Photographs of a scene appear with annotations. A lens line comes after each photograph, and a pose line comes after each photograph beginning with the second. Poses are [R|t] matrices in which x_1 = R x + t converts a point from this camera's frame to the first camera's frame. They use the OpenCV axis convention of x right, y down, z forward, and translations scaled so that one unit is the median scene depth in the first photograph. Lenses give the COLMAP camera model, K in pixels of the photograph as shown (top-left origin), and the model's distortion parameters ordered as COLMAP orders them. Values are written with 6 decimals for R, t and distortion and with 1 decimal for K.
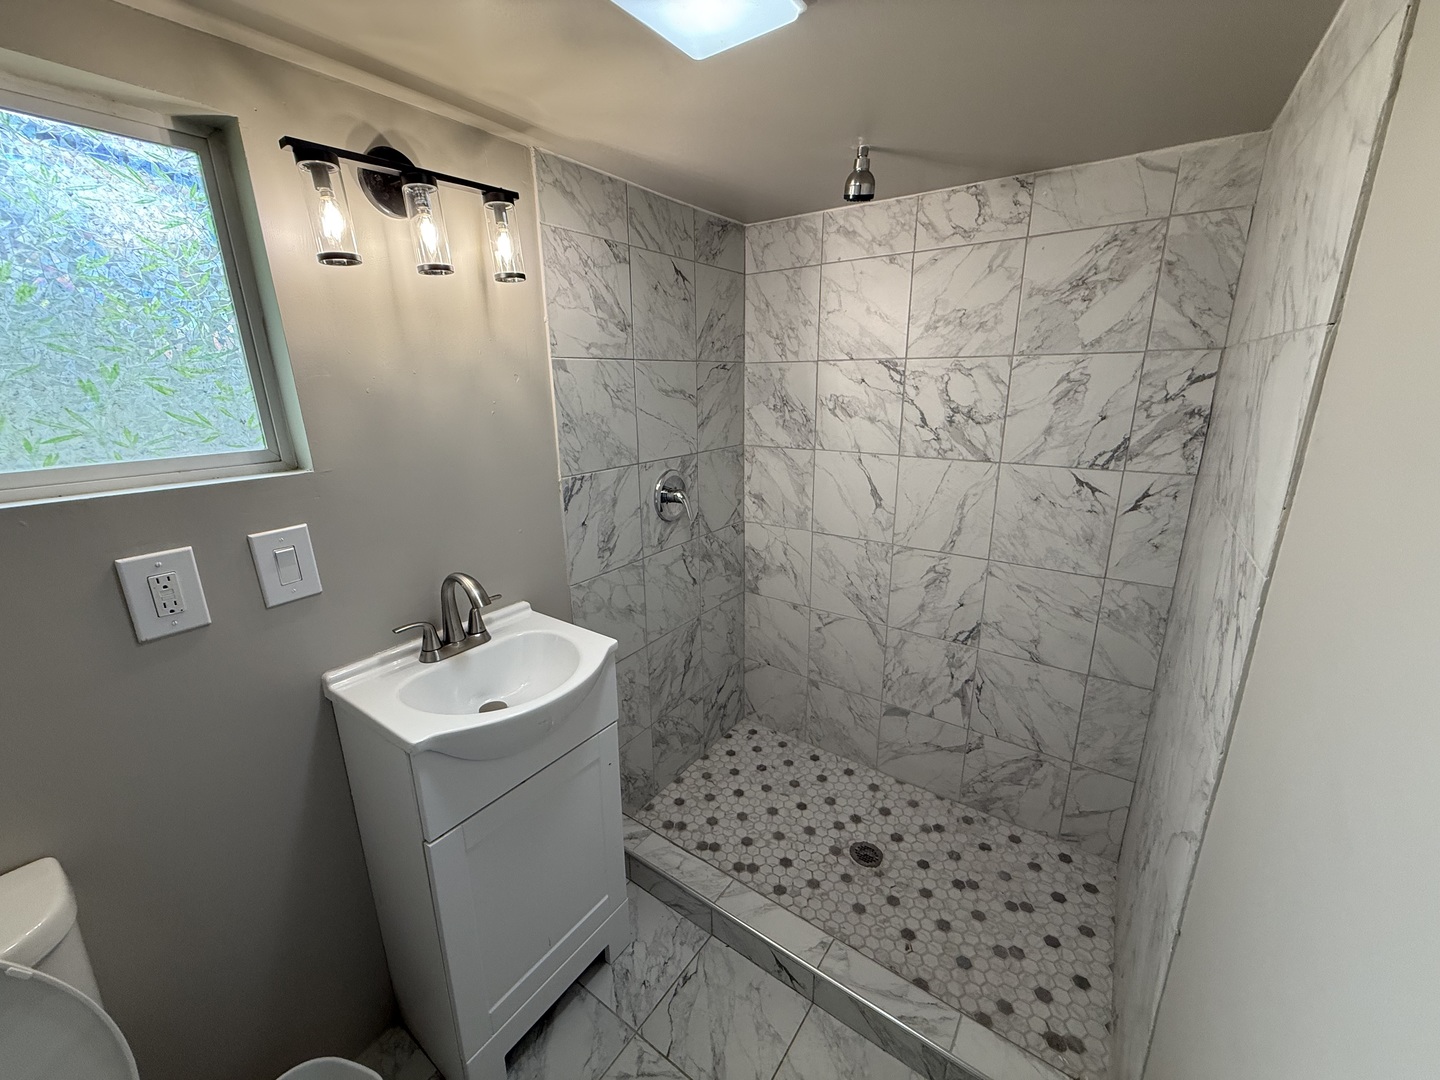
lens RADIAL K [[573.1, 0, 715.0], [0, 573.1, 535.5], [0, 0, 1]] dist [0.001164, 0.000013]
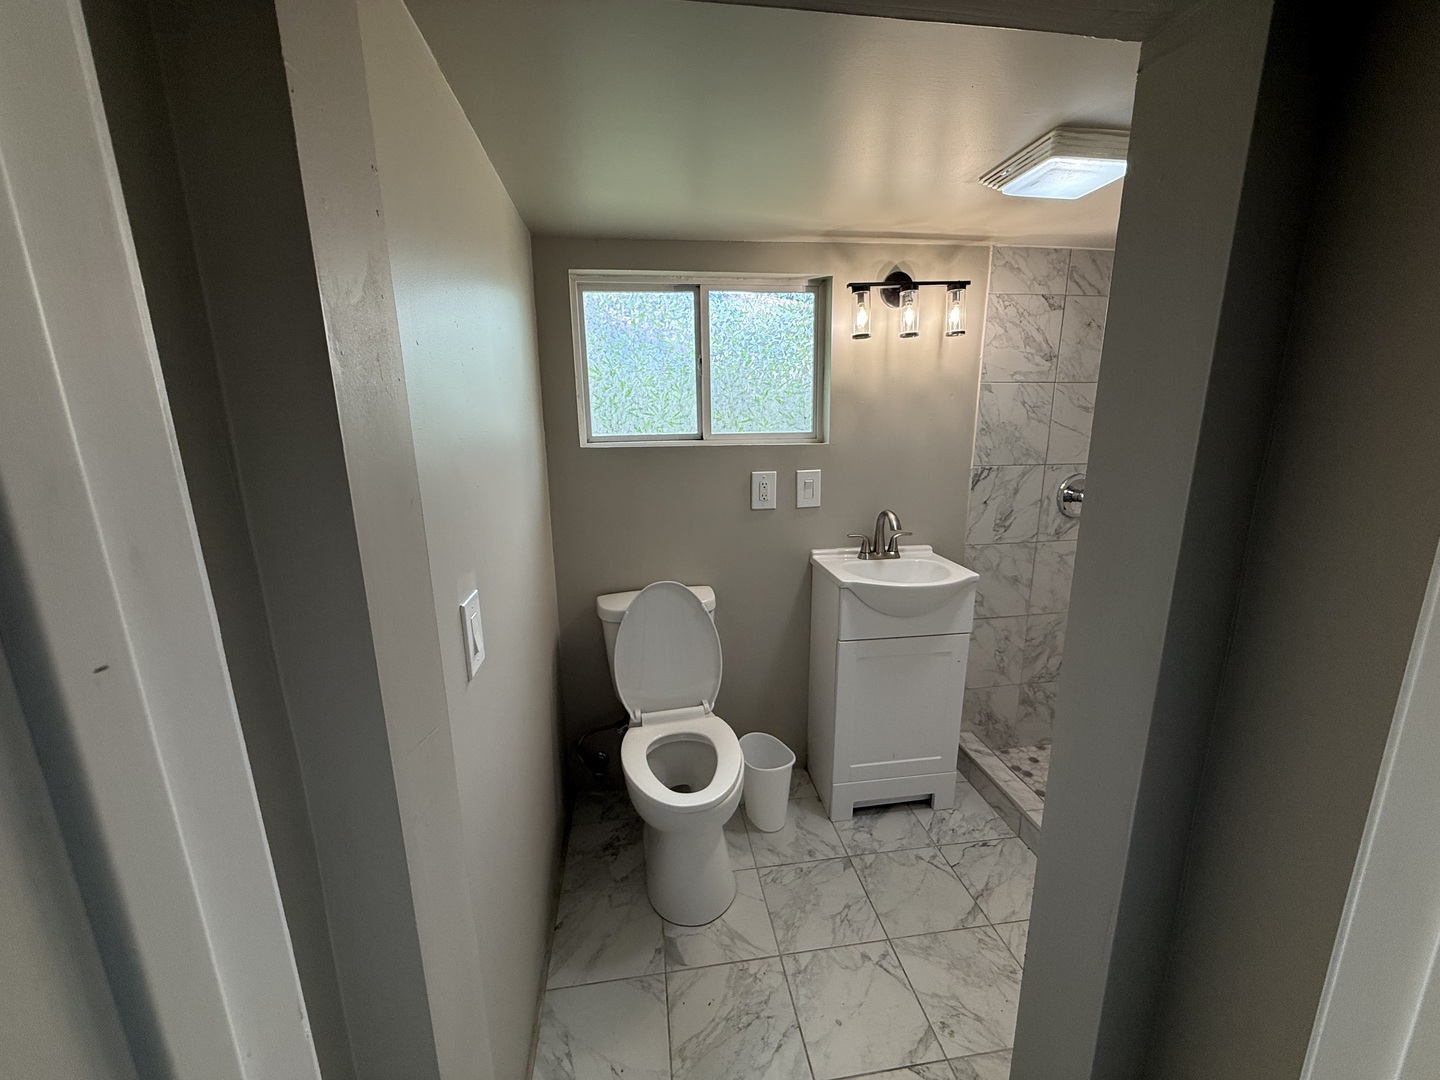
lens RADIAL K [[573.1, 0, 715.0], [0, 573.1, 535.5], [0, 0, 1]] dist [0.001164, 0.000013]
pose [[0.687212, 0.163332, -0.707858, 0.337137], [-0.193955, 0.980278, 0.037892, 0.142151], [0.700087, 0.111253, 0.705338, -0.444217]]
